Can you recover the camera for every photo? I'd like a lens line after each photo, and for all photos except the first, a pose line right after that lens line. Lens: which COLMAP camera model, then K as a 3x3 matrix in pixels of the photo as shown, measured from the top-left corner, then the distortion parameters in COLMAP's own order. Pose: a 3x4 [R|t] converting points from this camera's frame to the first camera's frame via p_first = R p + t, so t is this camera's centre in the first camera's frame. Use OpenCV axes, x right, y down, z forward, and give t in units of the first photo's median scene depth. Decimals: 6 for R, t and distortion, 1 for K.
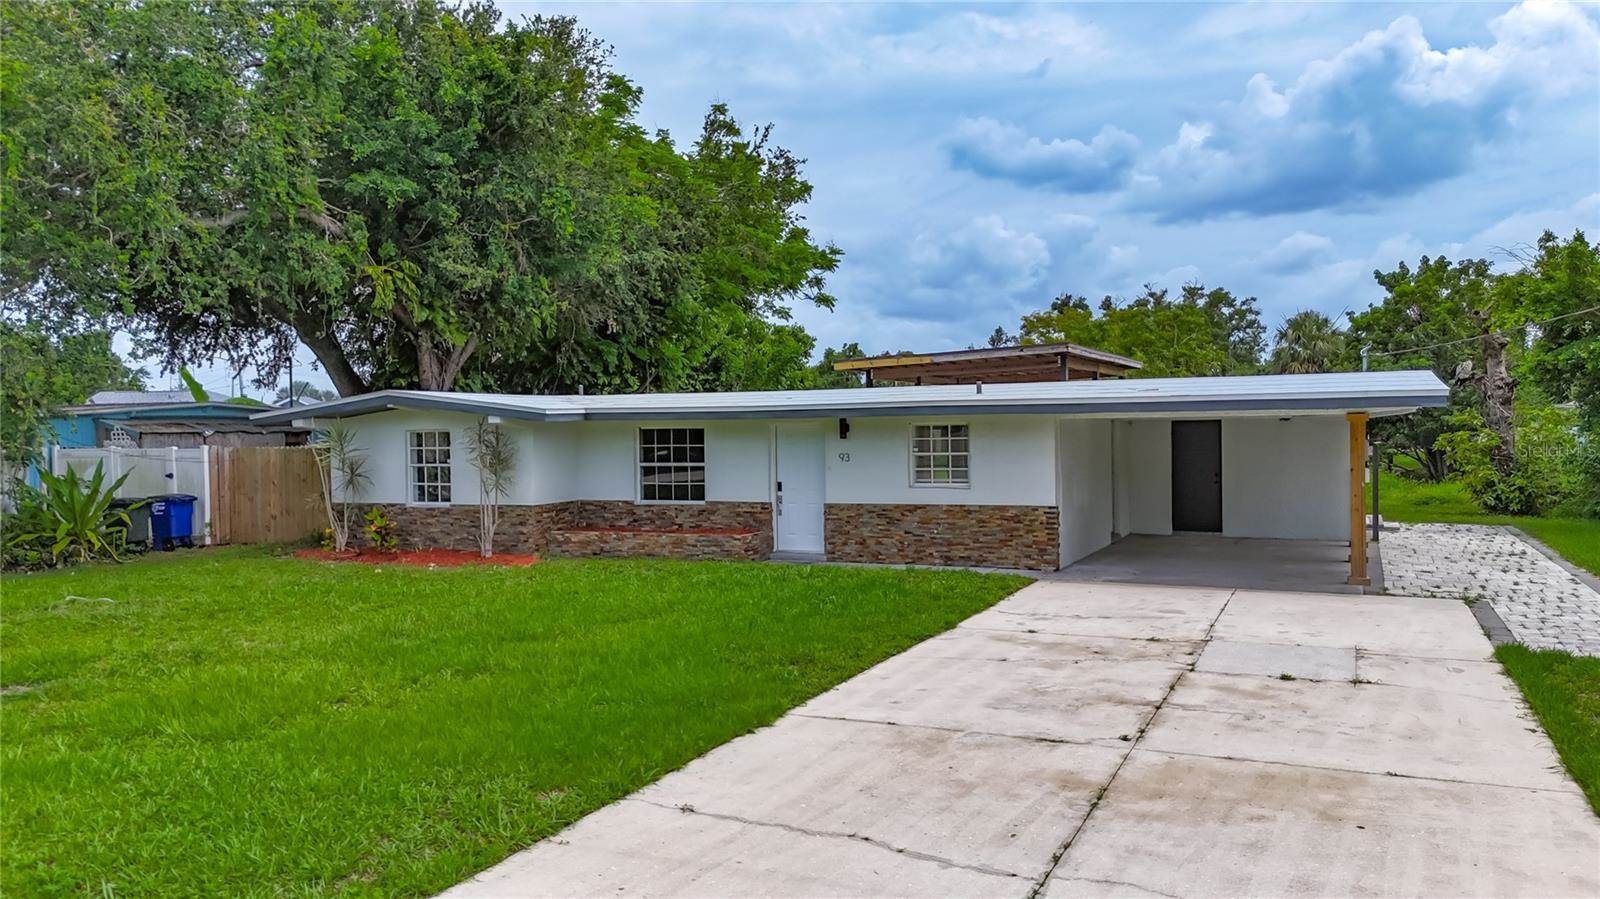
lens RADIAL K [[1184.7, 0, 816.3], [0, 1184.7, 452.4], [0, 0, 1]] dist [0.023185, -0.023555]
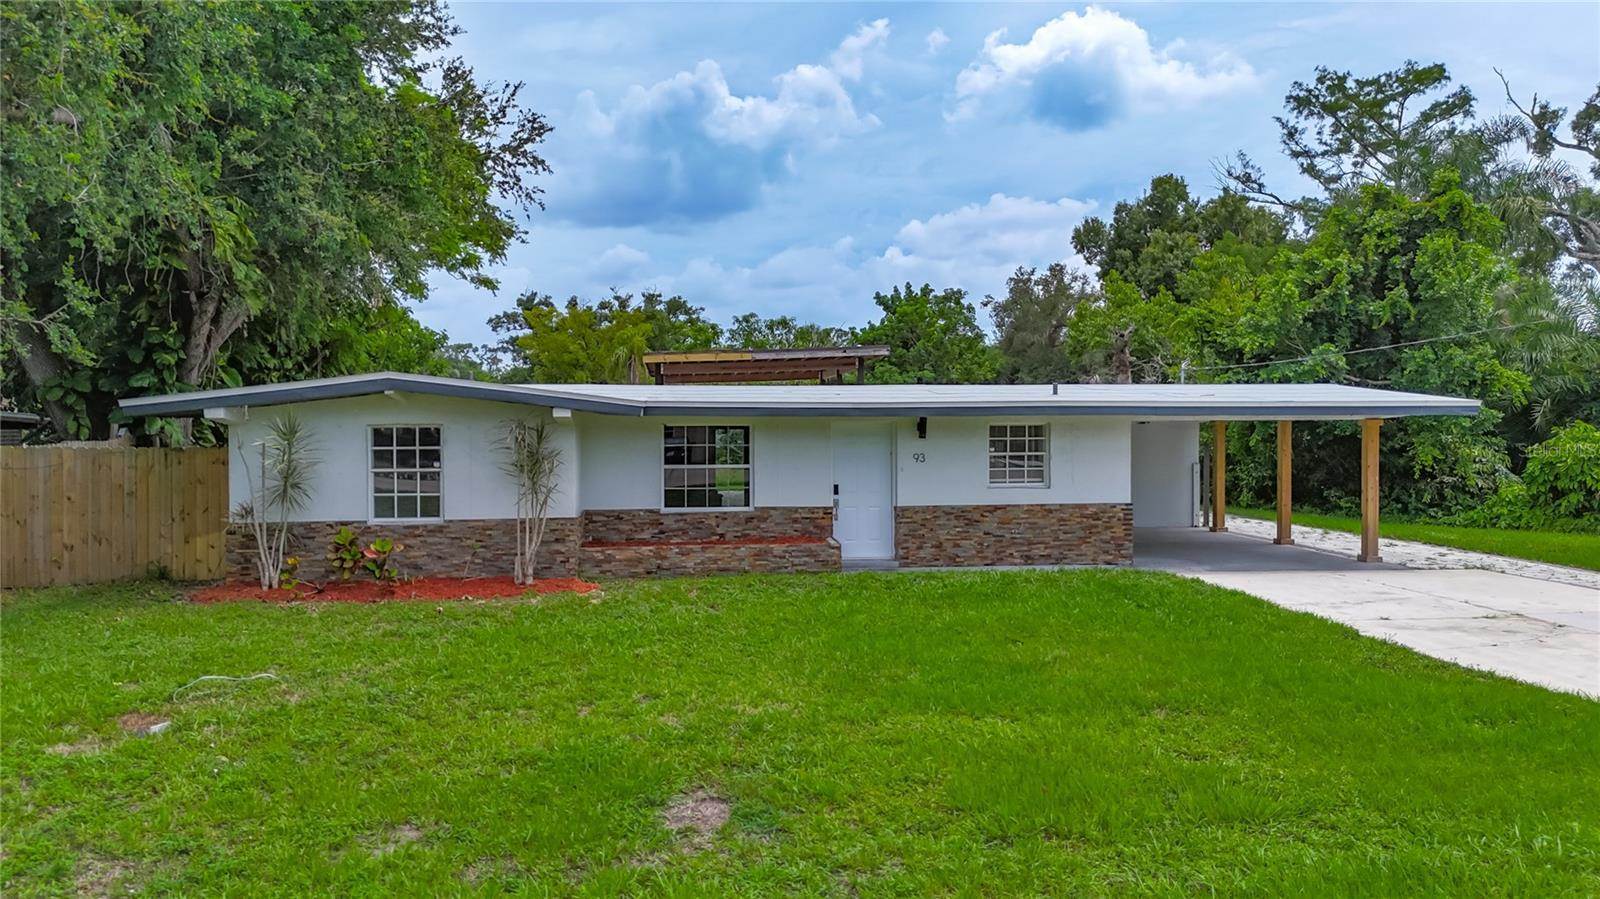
lens RADIAL K [[1184.7, 0, 815.9], [0, 1184.7, 453.8], [0, 0, 1]] dist [0.023185, -0.023555]
pose [[0.851787, -0.001367, 0.523887, -0.517577], [0.000817, 0.999999, 0.001281, -0.000401], [-0.523888, -0.000663, 0.851787, 0.211208]]
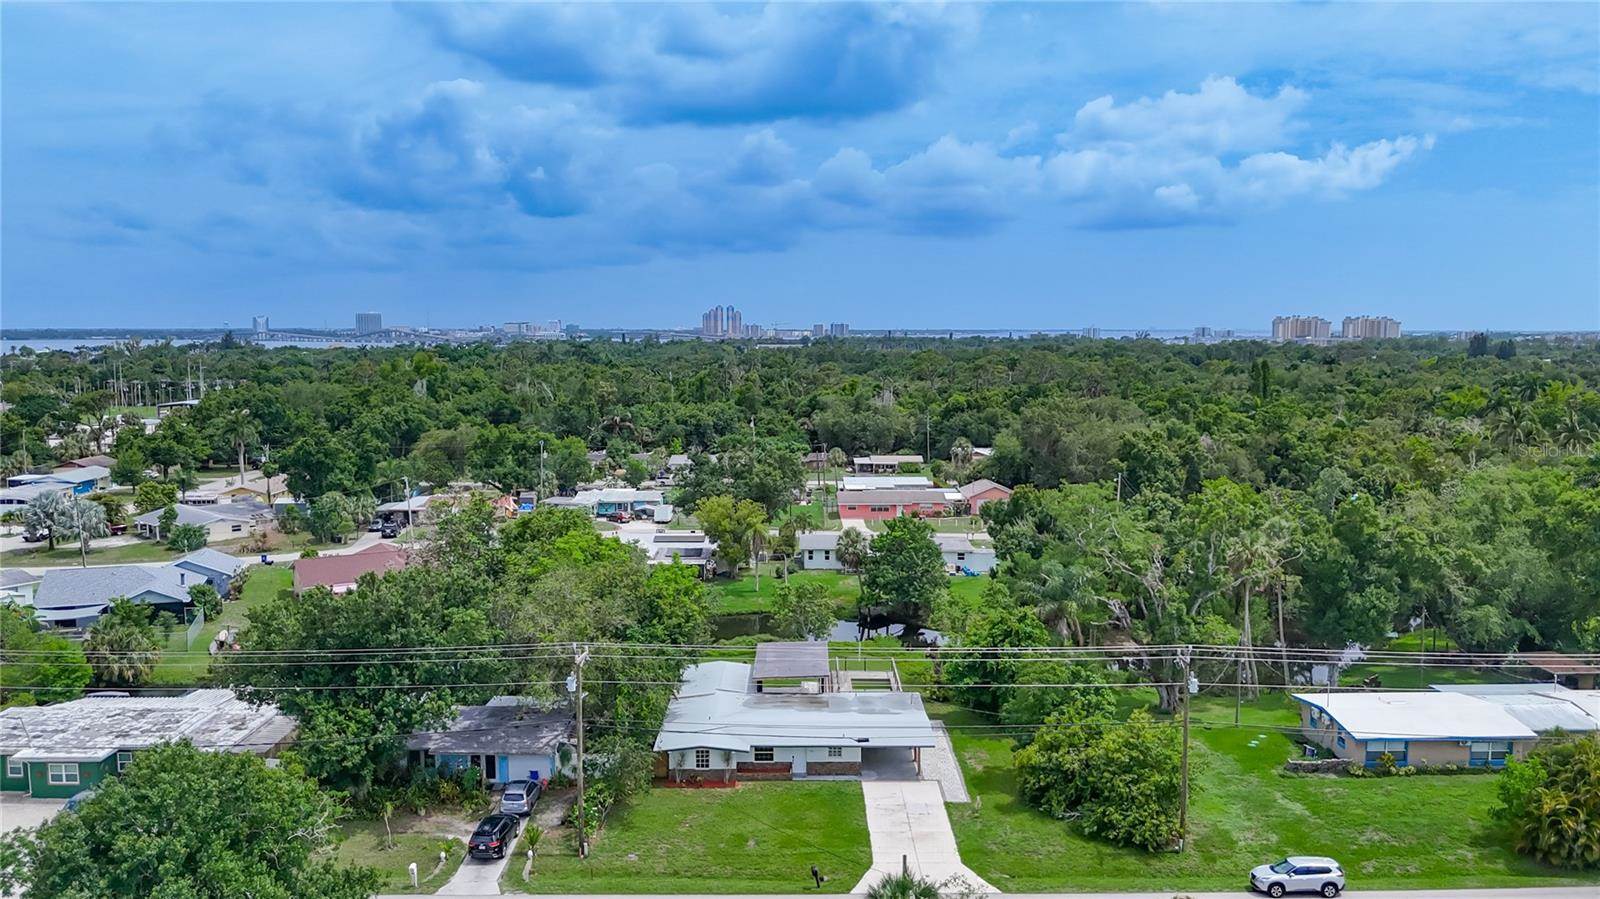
lens RADIAL K [[1184.7, 0, 796.8], [0, 1184.7, 449.5], [0, 0, 1]] dist [0.023185, -0.023555]
pose [[0.921412, -0.027534, 0.387611, -1.547180], [-0.007164, 0.996113, 0.087788, -1.363068], [-0.388522, -0.083666, 0.917633, -2.627826]]
